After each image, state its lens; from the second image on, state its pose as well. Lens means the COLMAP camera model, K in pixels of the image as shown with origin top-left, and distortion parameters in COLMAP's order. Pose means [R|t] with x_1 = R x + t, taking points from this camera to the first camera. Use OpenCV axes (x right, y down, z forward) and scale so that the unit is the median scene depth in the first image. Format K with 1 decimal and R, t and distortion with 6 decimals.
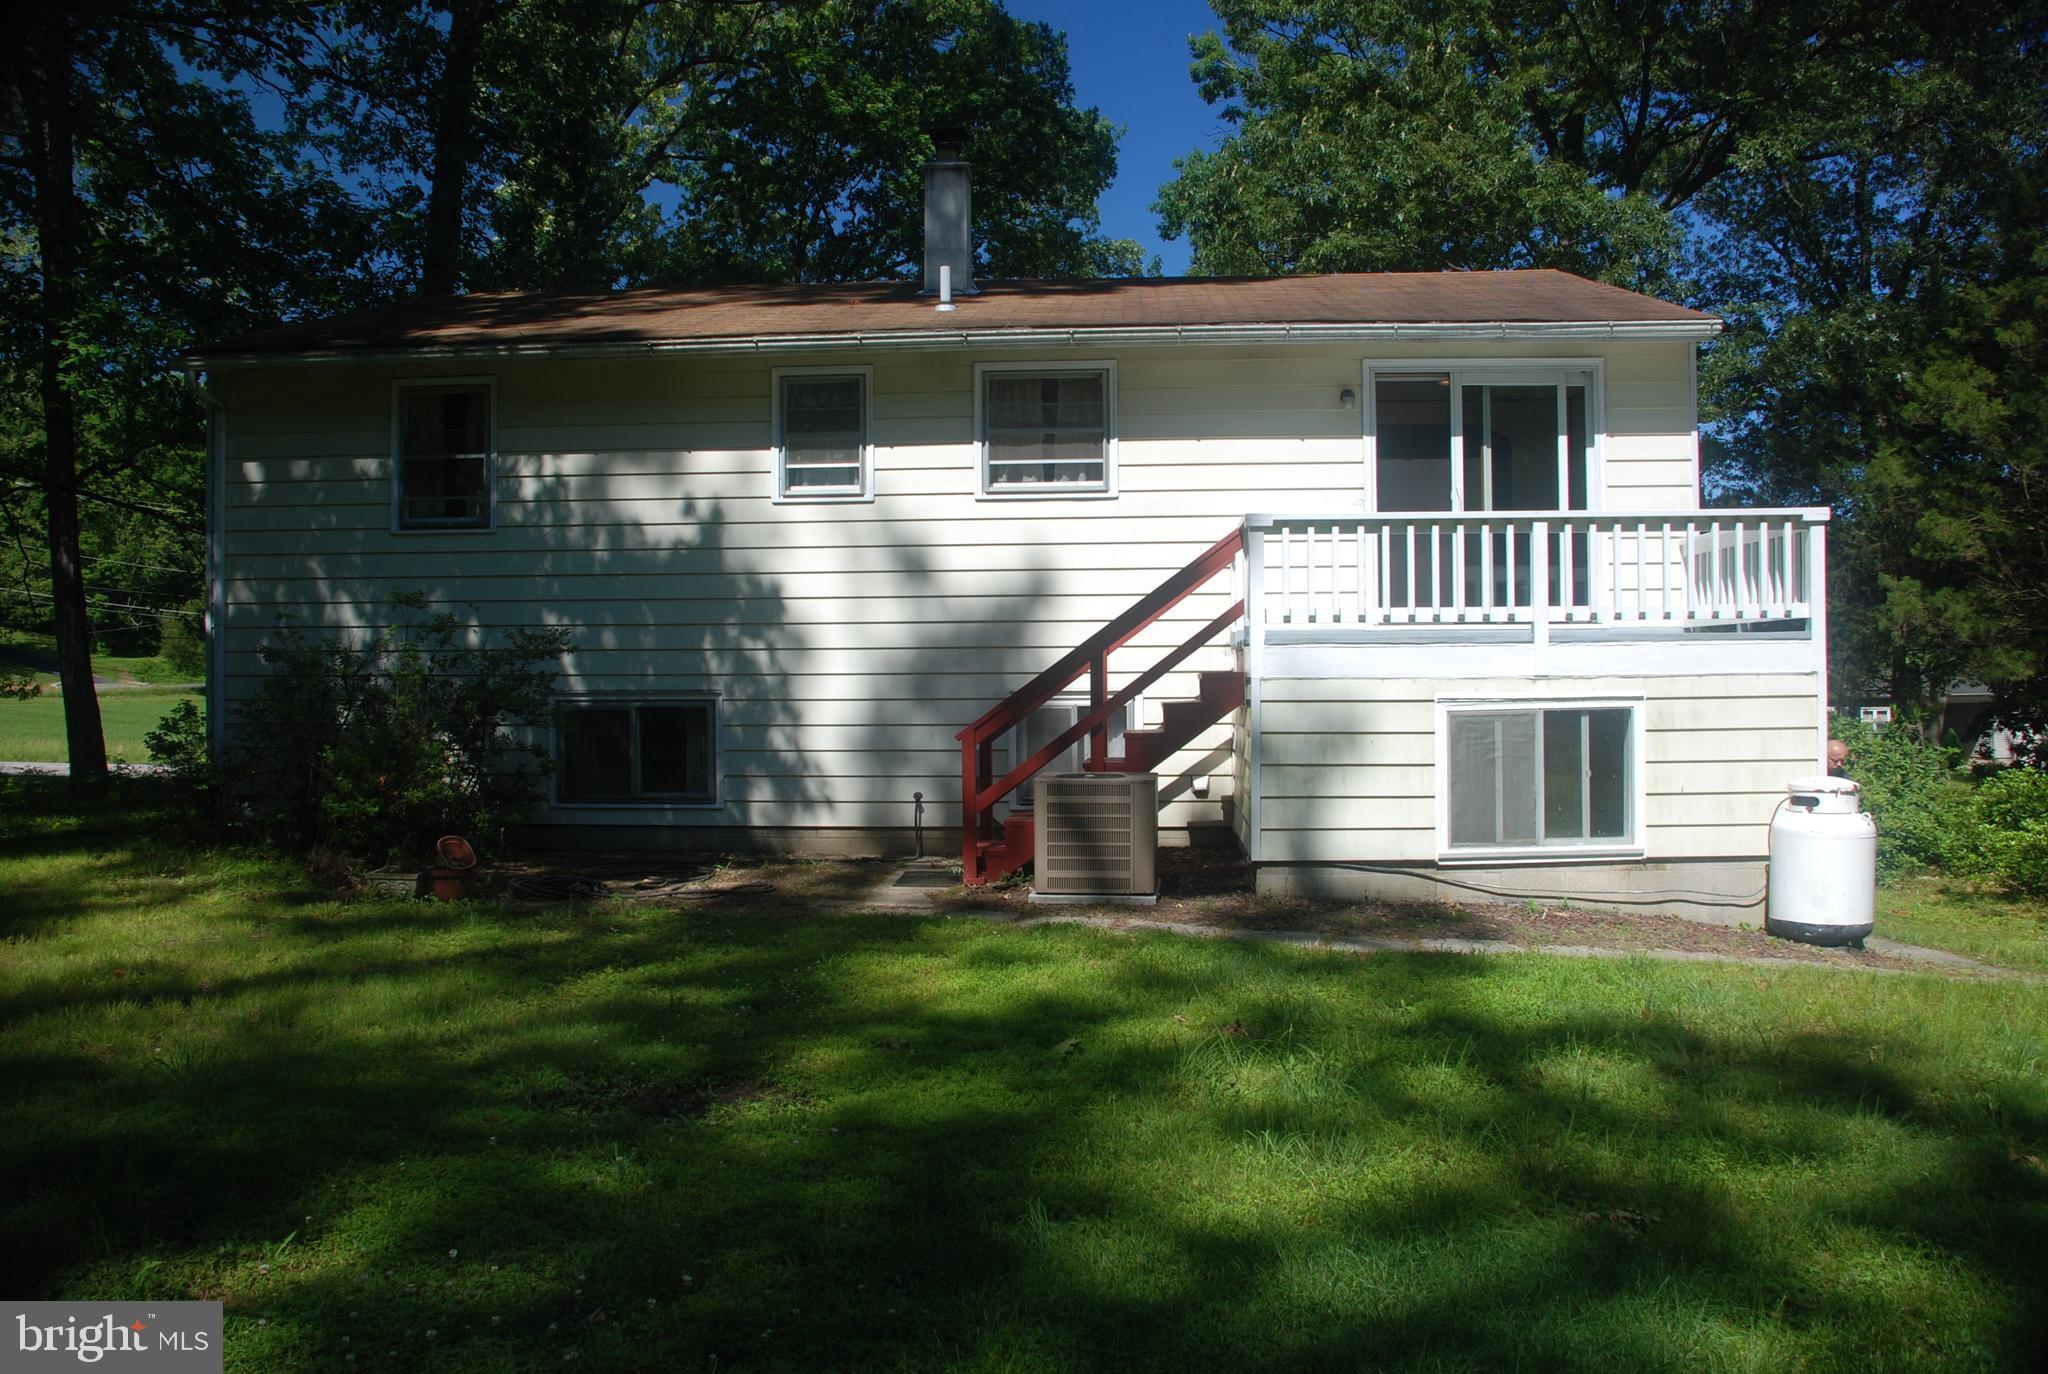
lens RADIAL K [[1602.0, 0, 1030.1], [0, 1602.0, 671.1], [0, 0, 1]] dist [-0.140561, 0.091836]
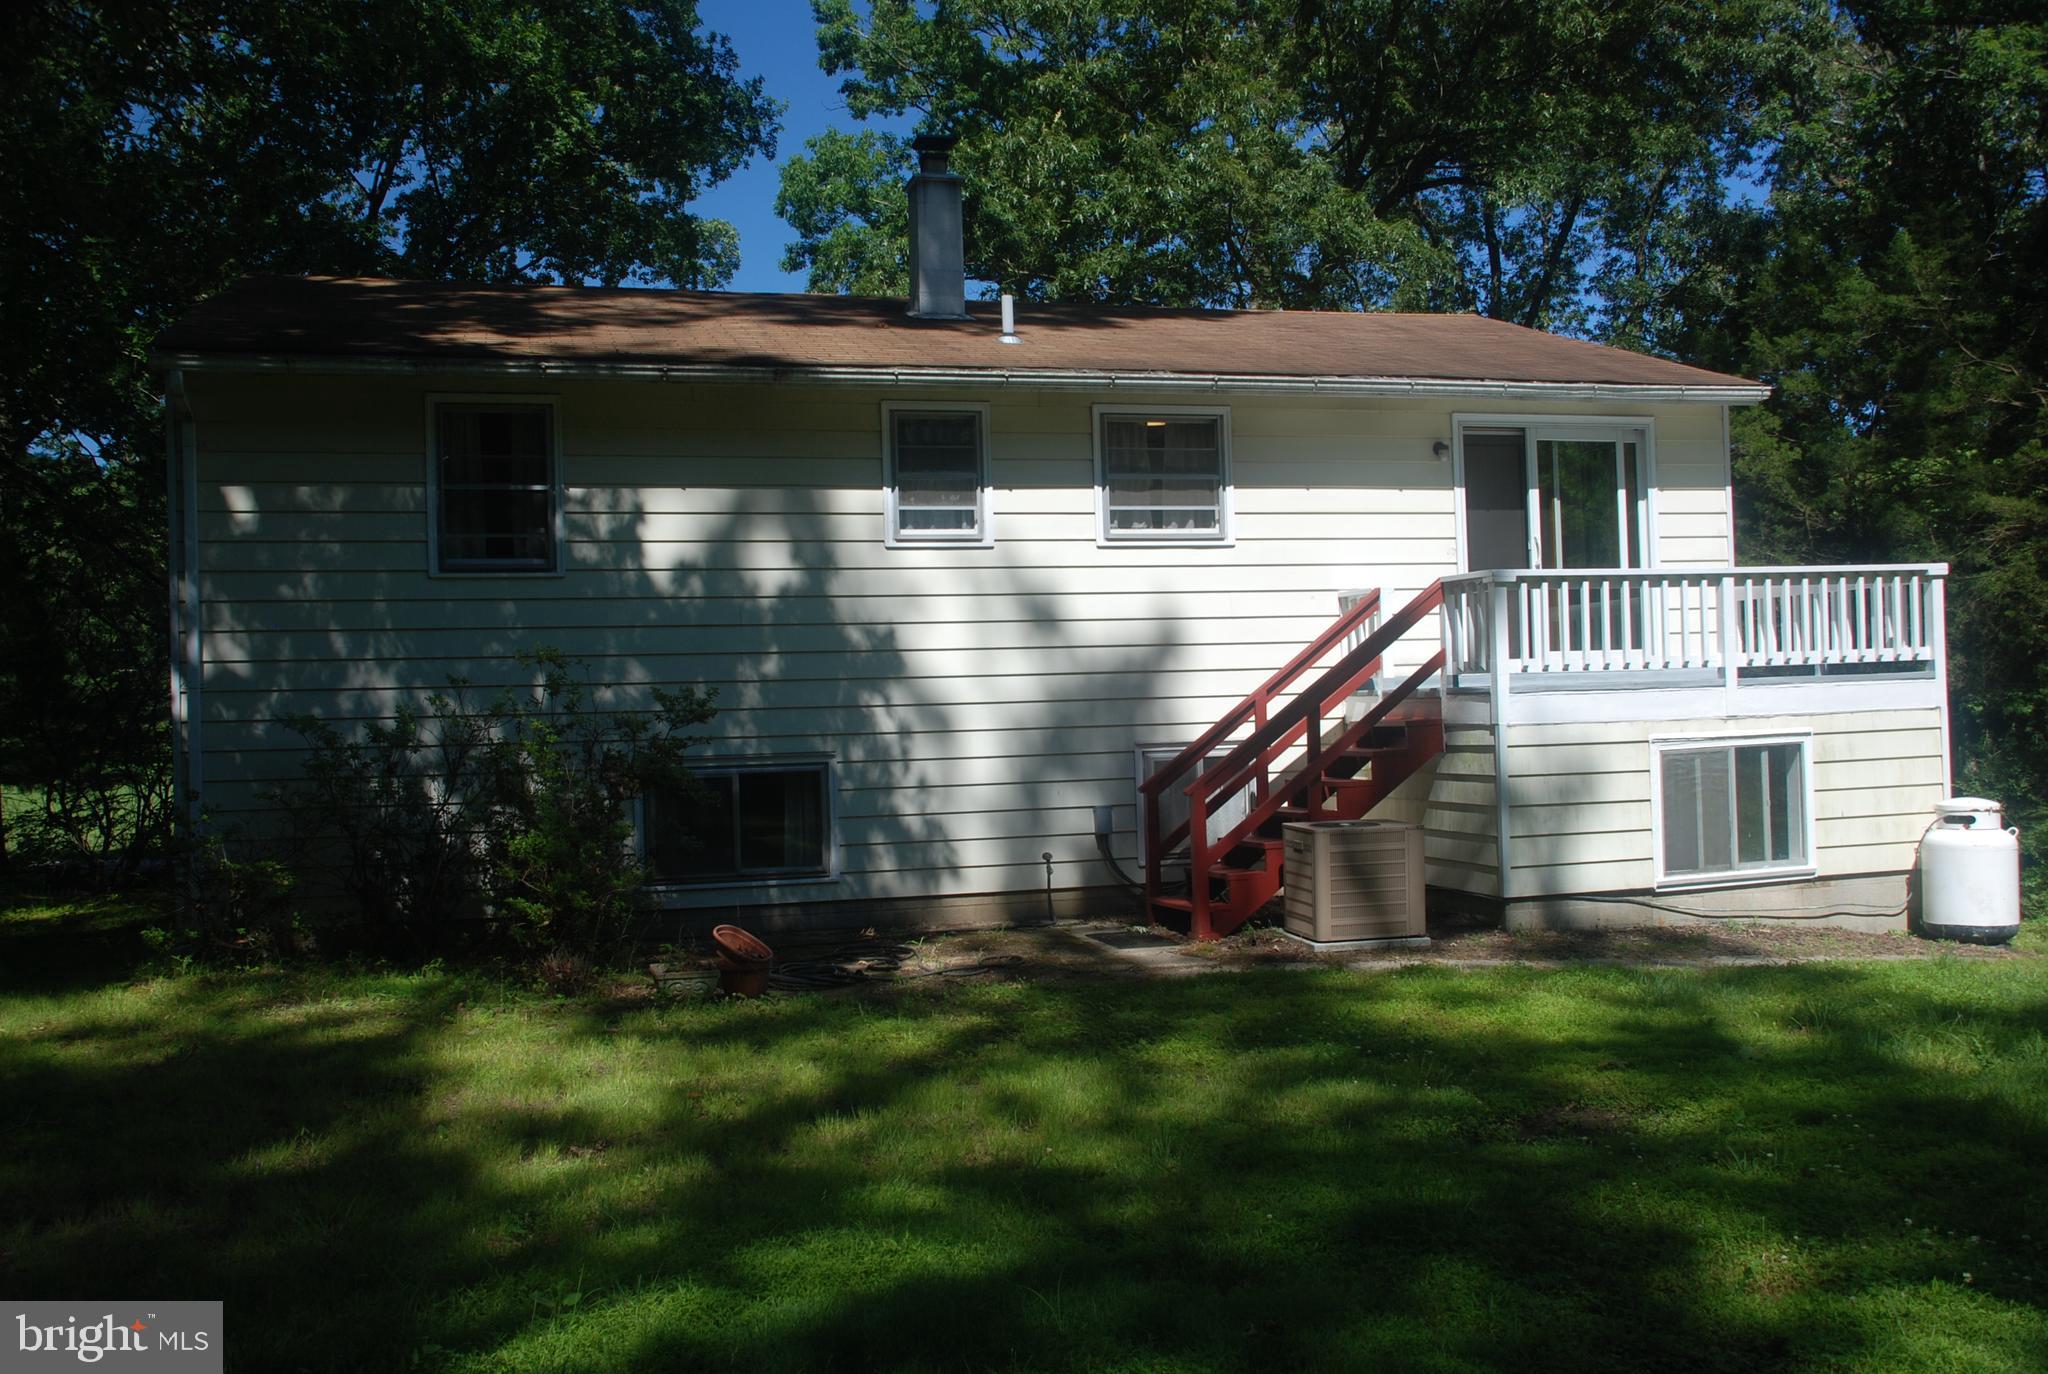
lens RADIAL K [[1864.2, 0, 1023.5], [0, 1864.2, 680.6], [0, 0, 1]] dist [-0.035564, 0.000000]
pose [[0.942294, -0.016202, 0.334395, -0.461753], [0.022057, 0.999663, -0.013720, -0.011891], [-0.334060, 0.020304, 0.942333, -0.044764]]
